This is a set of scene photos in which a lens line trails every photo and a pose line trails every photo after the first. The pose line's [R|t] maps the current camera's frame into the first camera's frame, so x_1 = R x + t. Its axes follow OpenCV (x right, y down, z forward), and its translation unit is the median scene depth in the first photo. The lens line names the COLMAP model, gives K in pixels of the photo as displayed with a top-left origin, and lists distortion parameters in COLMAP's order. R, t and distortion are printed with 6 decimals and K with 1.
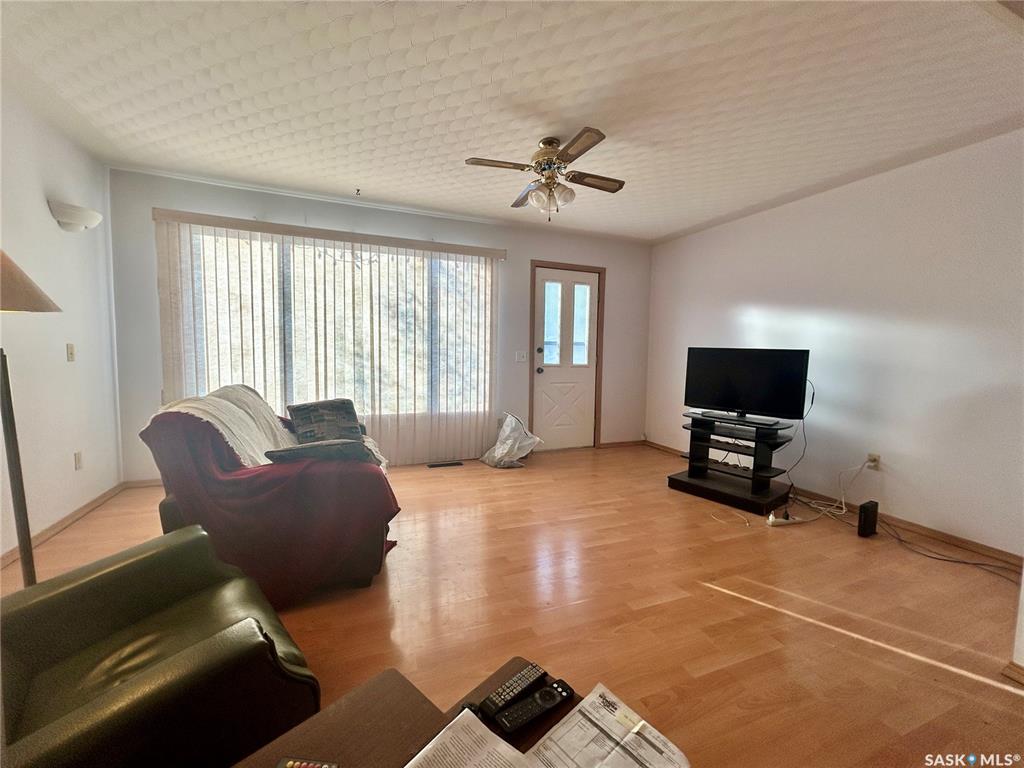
lens RADIAL K [[410.8, 0, 515.2], [0, 410.8, 383.0], [0, 0, 1]] dist [-0.002883, 0.000578]
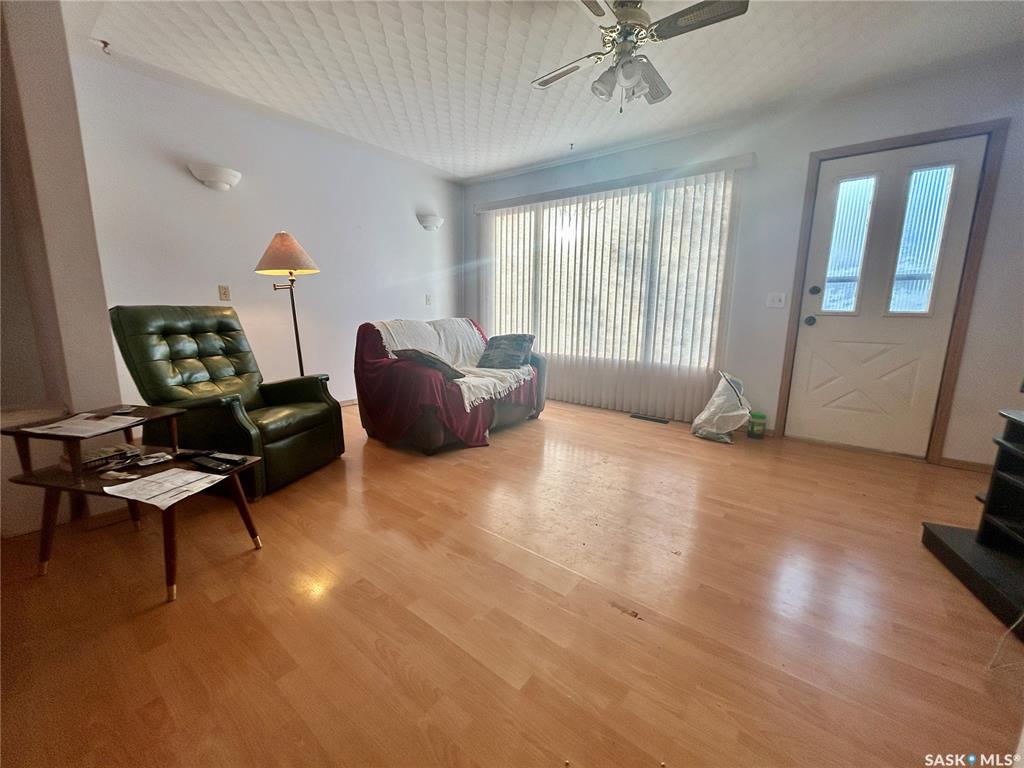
lens RADIAL K [[410.8, 0, 510.3], [0, 410.8, 383.7], [0, 0, 1]] dist [-0.002883, 0.000578]
pose [[0.497749, 0.144160, -0.855256, 0.537168], [-0.072906, 0.989554, 0.124367, 0.031641], [0.864251, 0.000449, 0.503060, 0.305216]]
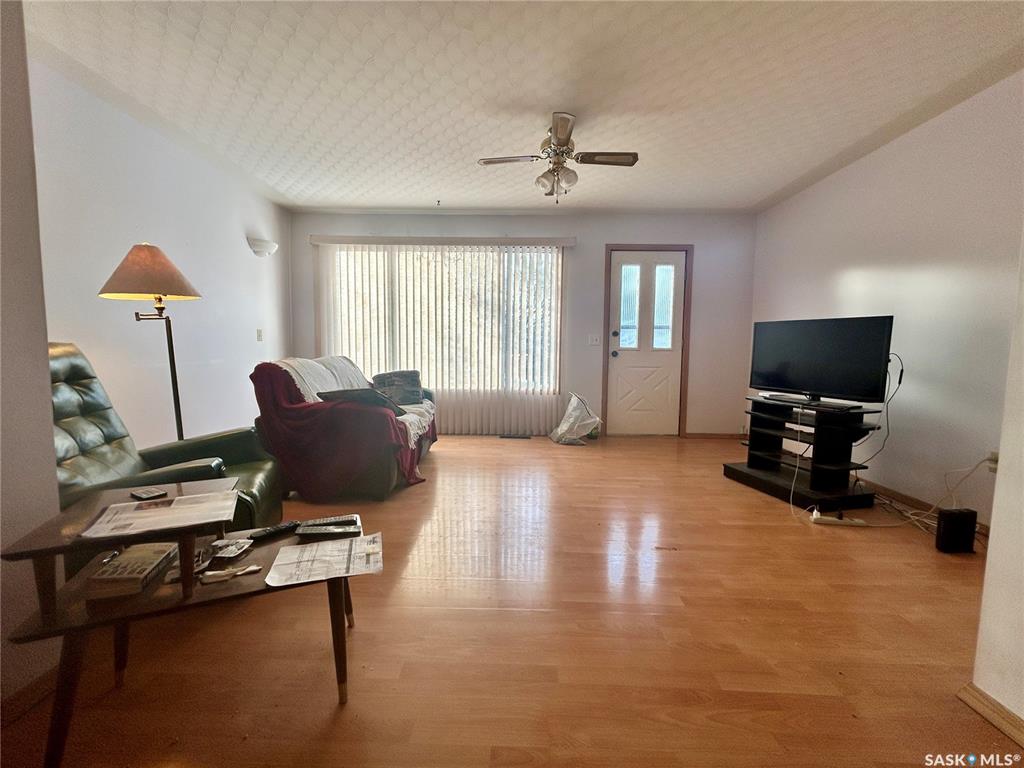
lens RADIAL K [[410.8, 0, 513.9], [0, 410.8, 383.0], [0, 0, 1]] dist [-0.002883, 0.000578]
pose [[0.917548, 0.024474, -0.396870, 0.308169], [-0.025349, 0.999674, 0.003040, 0.057766], [0.396815, 0.007271, 0.917870, -0.024369]]
